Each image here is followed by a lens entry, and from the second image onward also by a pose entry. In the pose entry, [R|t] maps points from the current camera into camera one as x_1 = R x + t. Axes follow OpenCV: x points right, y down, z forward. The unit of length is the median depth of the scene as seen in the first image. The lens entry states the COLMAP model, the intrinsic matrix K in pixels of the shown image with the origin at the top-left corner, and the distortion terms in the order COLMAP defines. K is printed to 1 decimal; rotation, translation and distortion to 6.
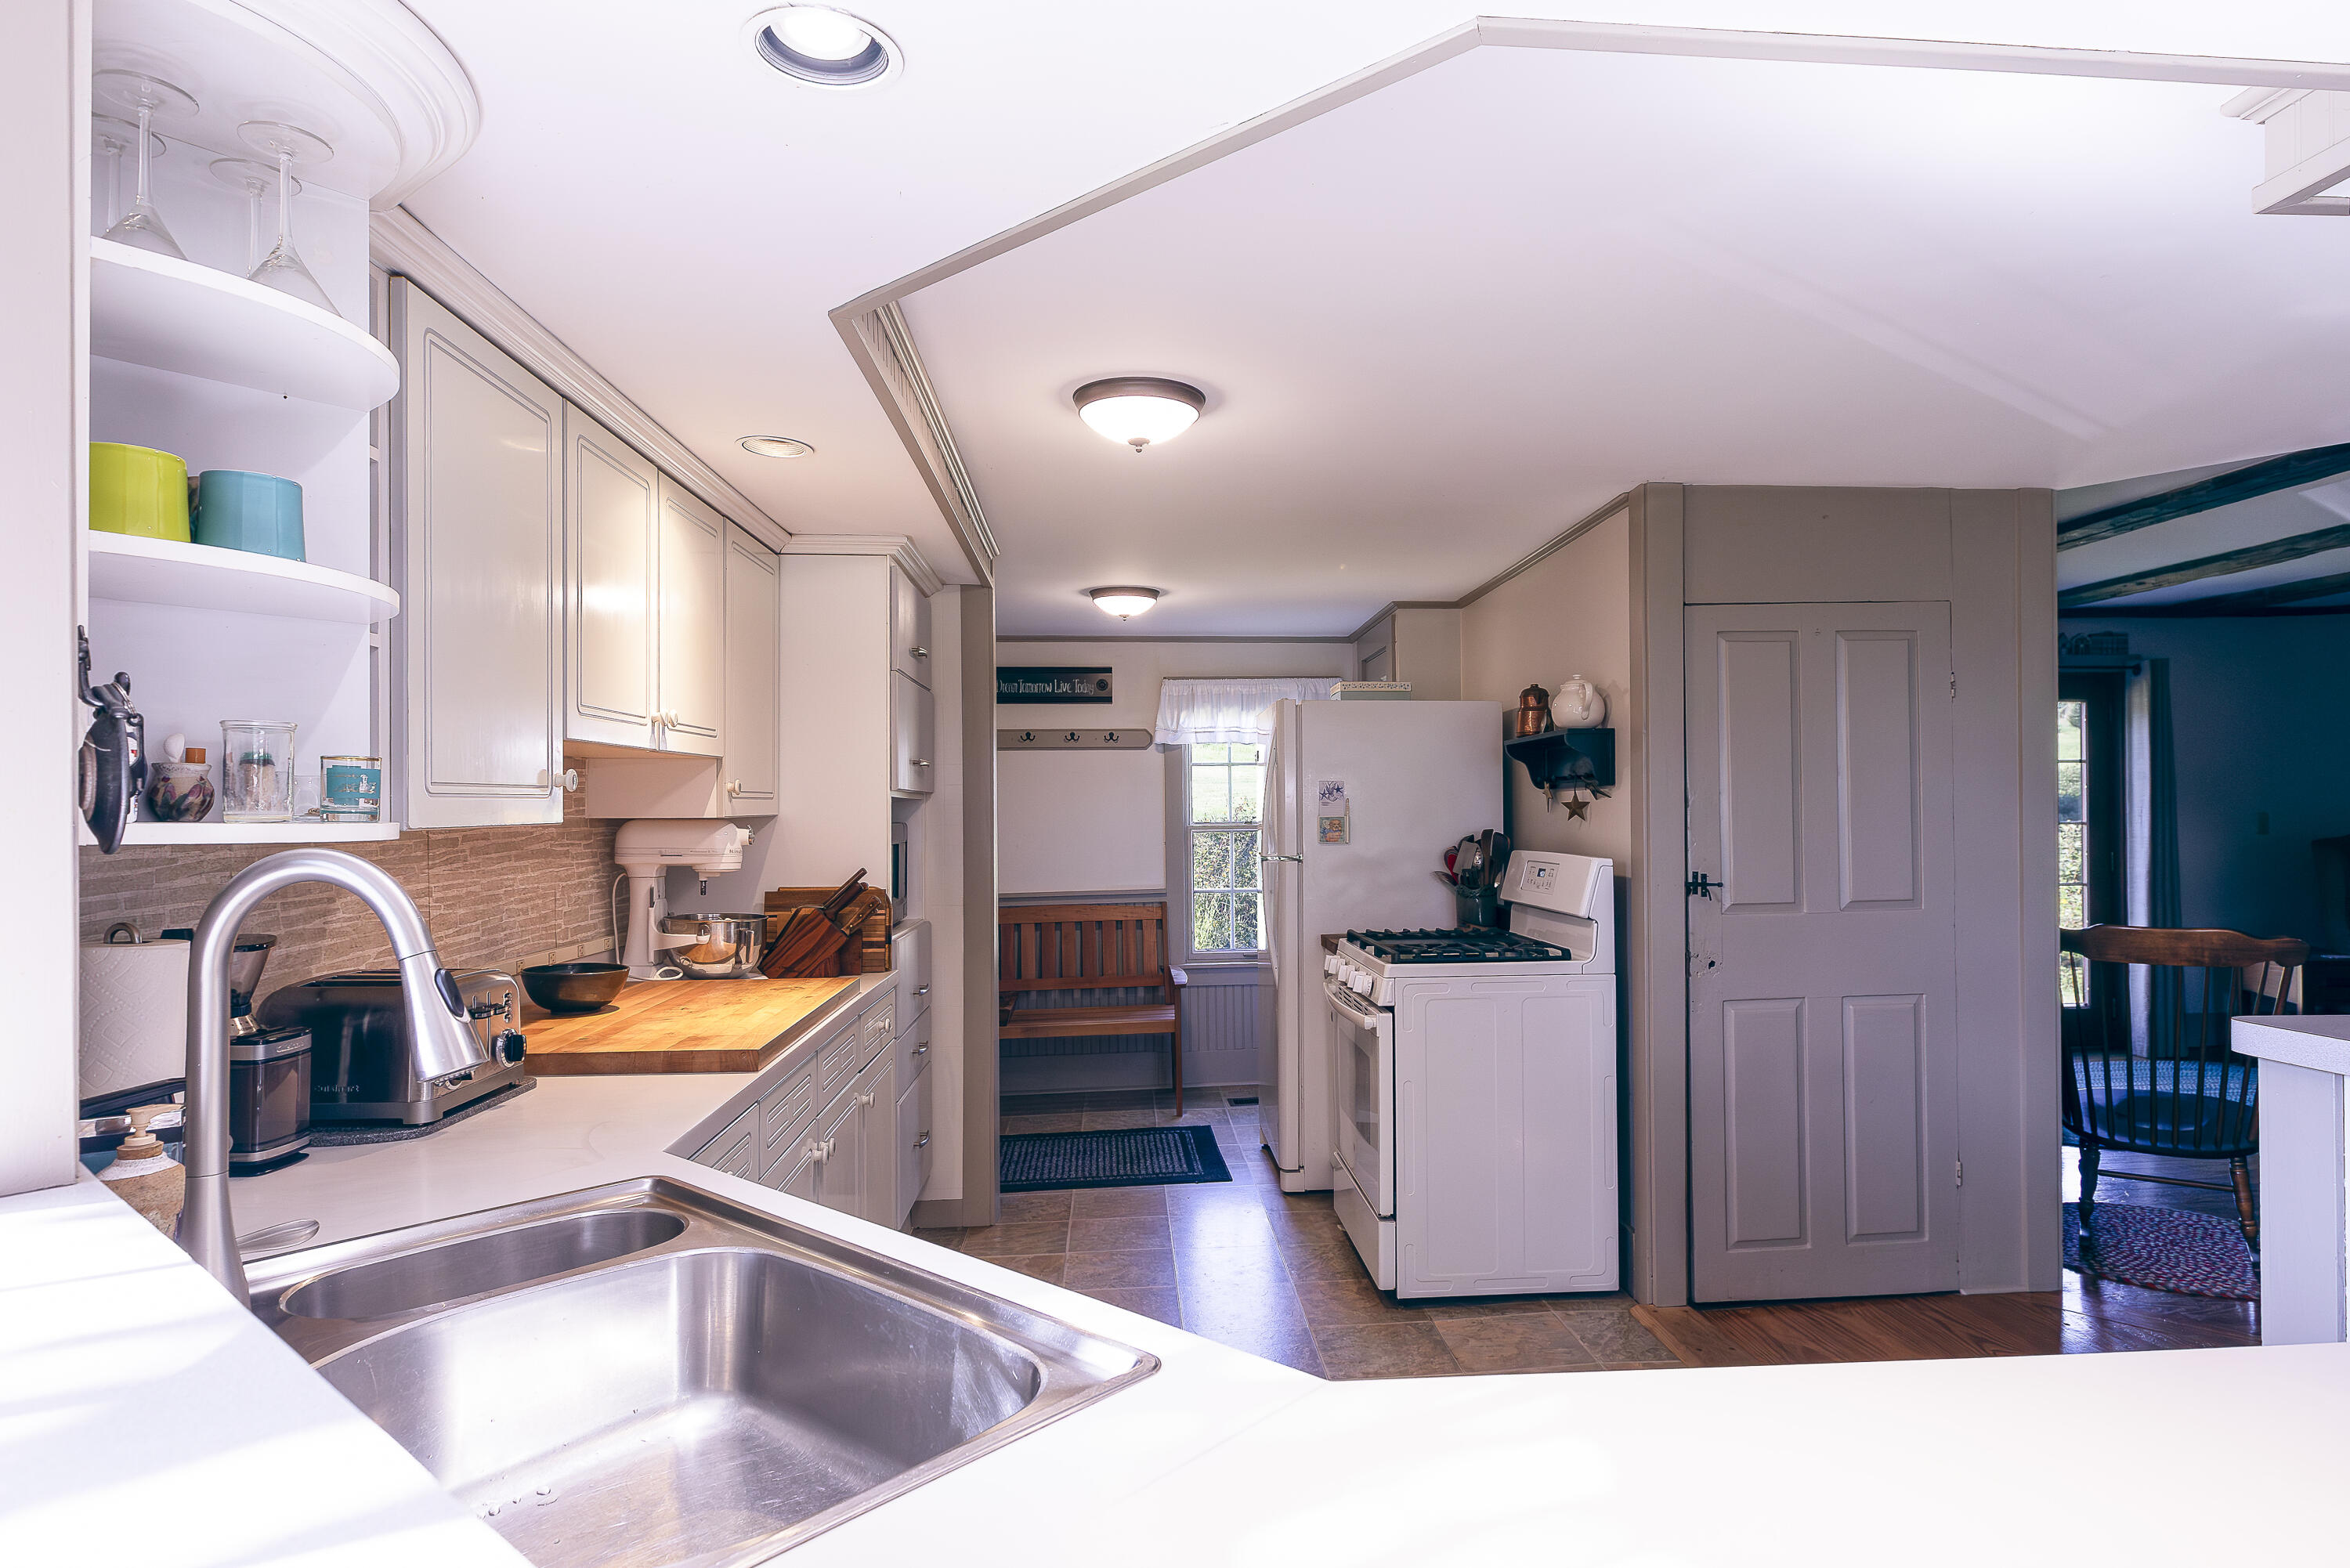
lens RADIAL K [[1274.9, 0, 1251.7], [0, 1274.9, 788.3], [0, 0, 1]] dist [-0.000113, 0.000120]
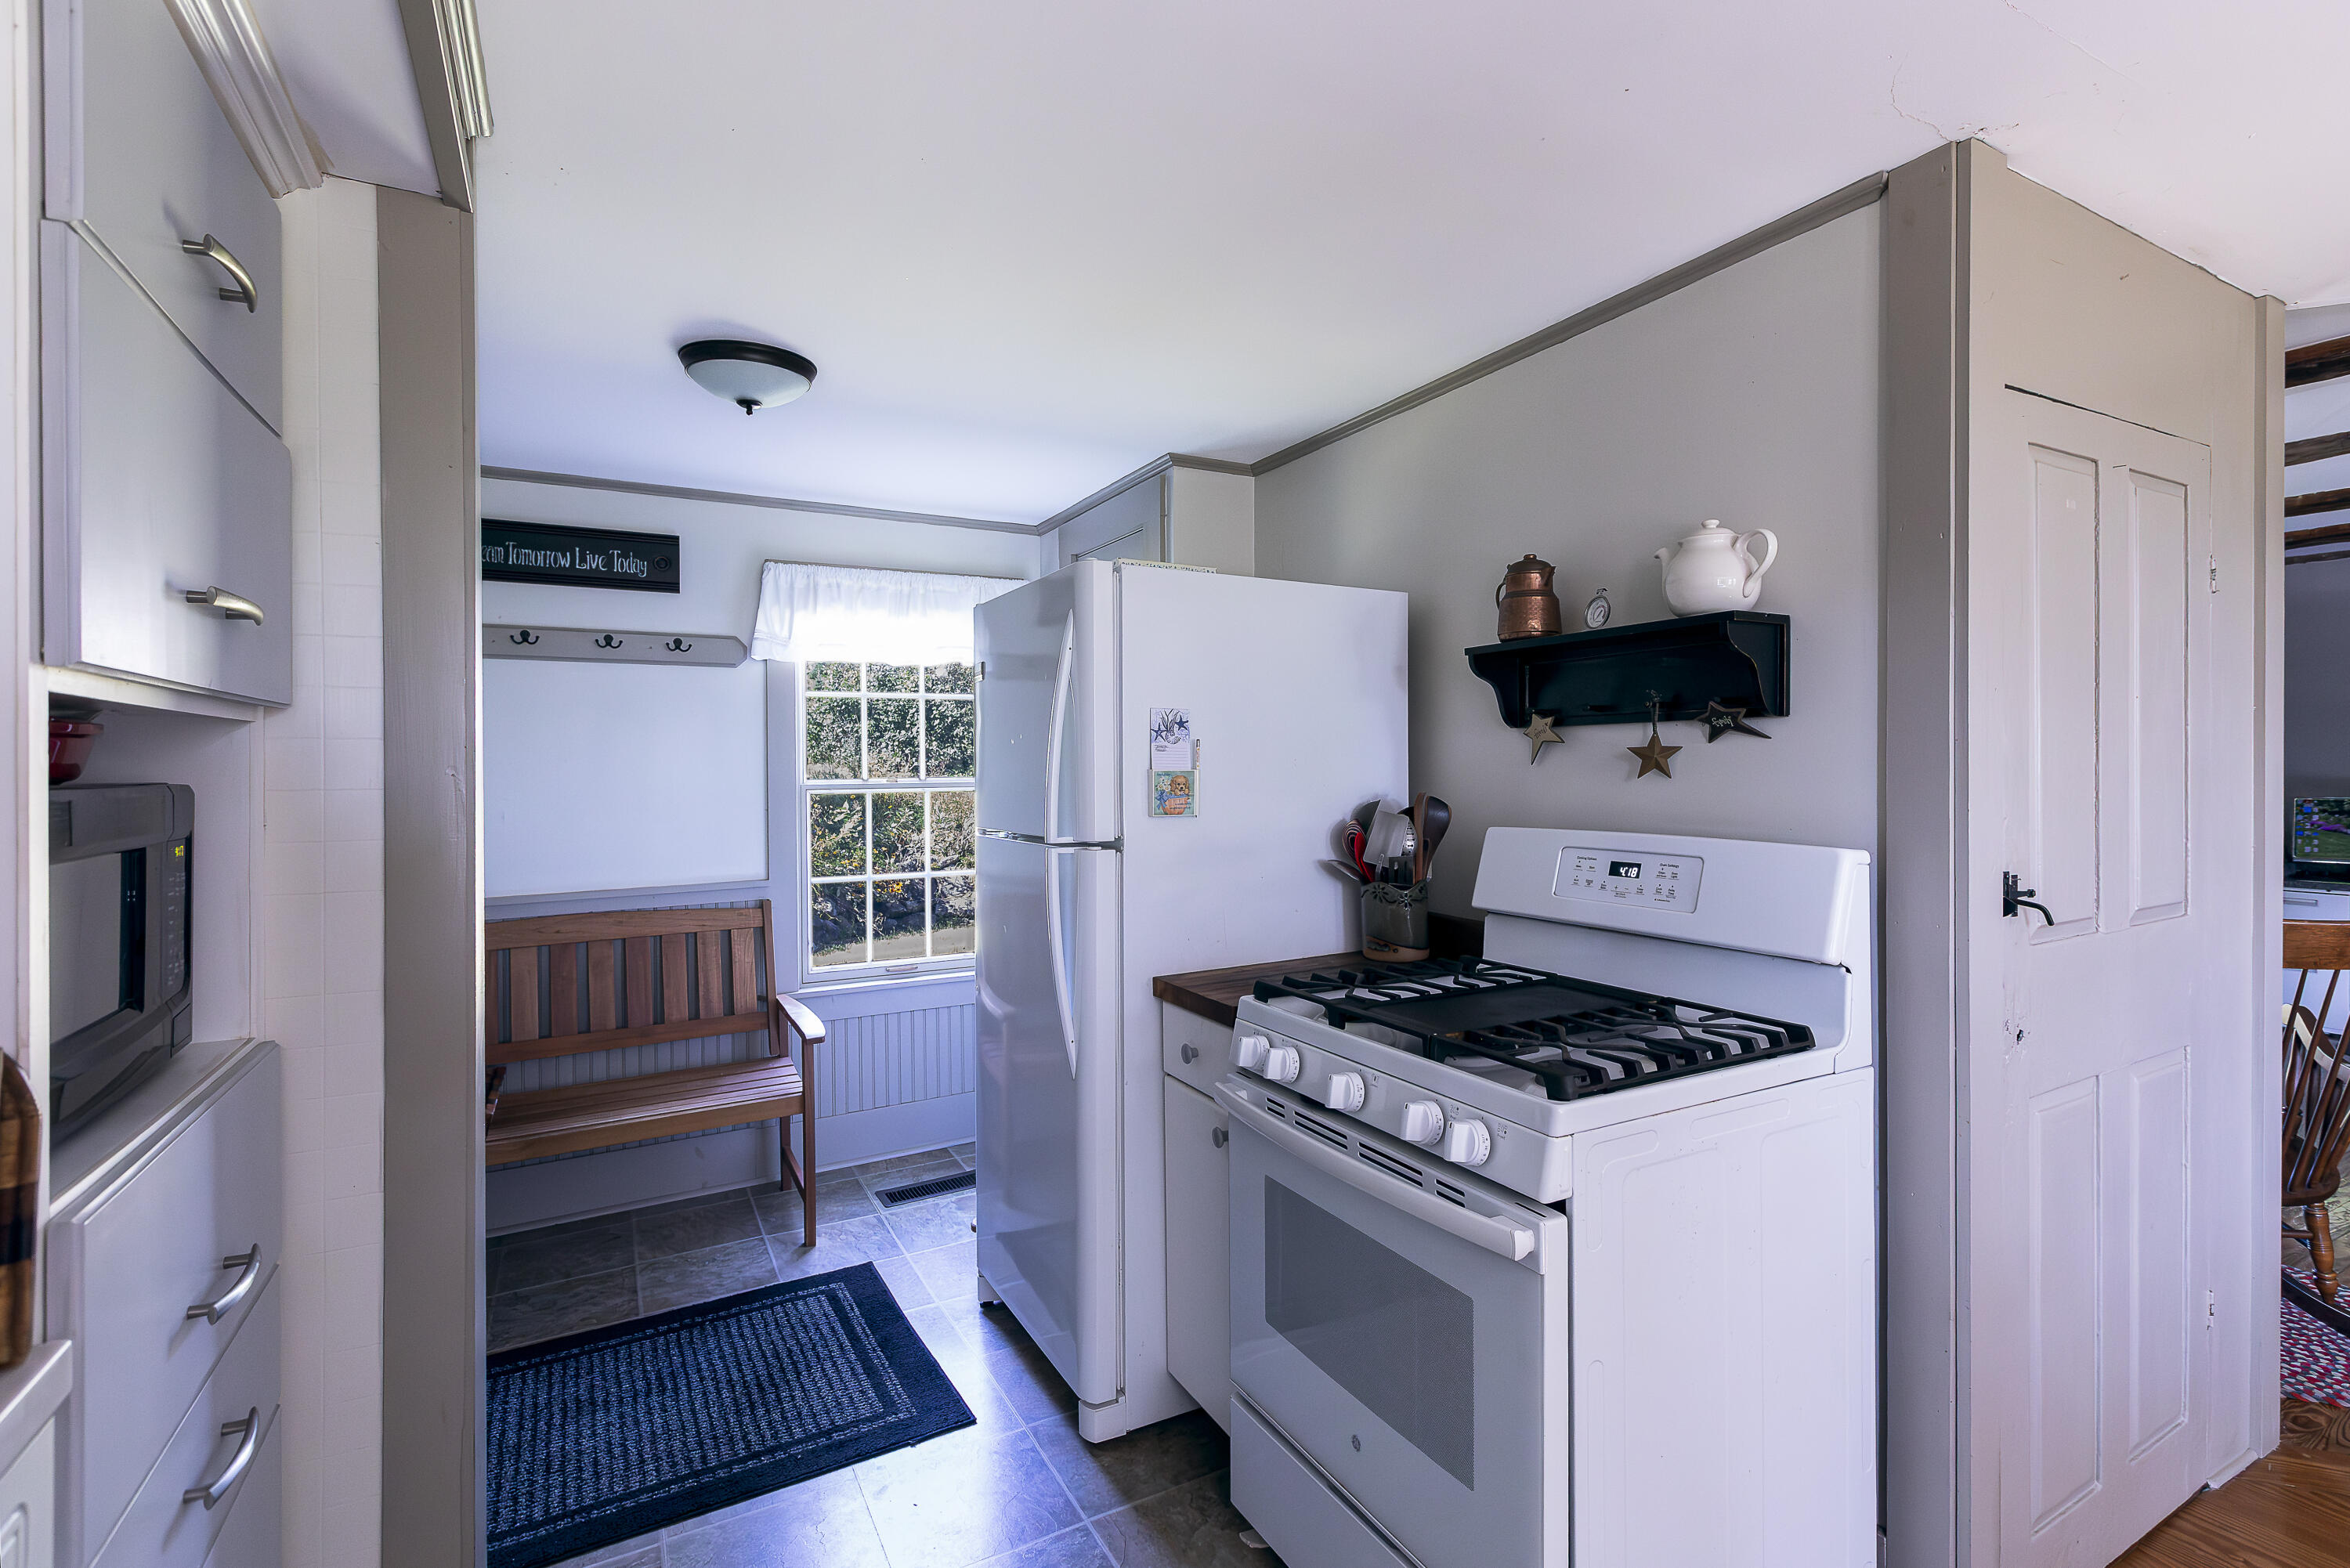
lens RADIAL K [[1052.2, 0, 1185.5], [0, 1052.2, 762.5], [0, 0, 1]] dist [0.002018, 0.000347]
pose [[0.913446, 0.004586, 0.406934, -0.125510], [-0.010286, 0.999877, 0.011821, 0.012998], [-0.406830, -0.014983, 0.913381, 0.566147]]
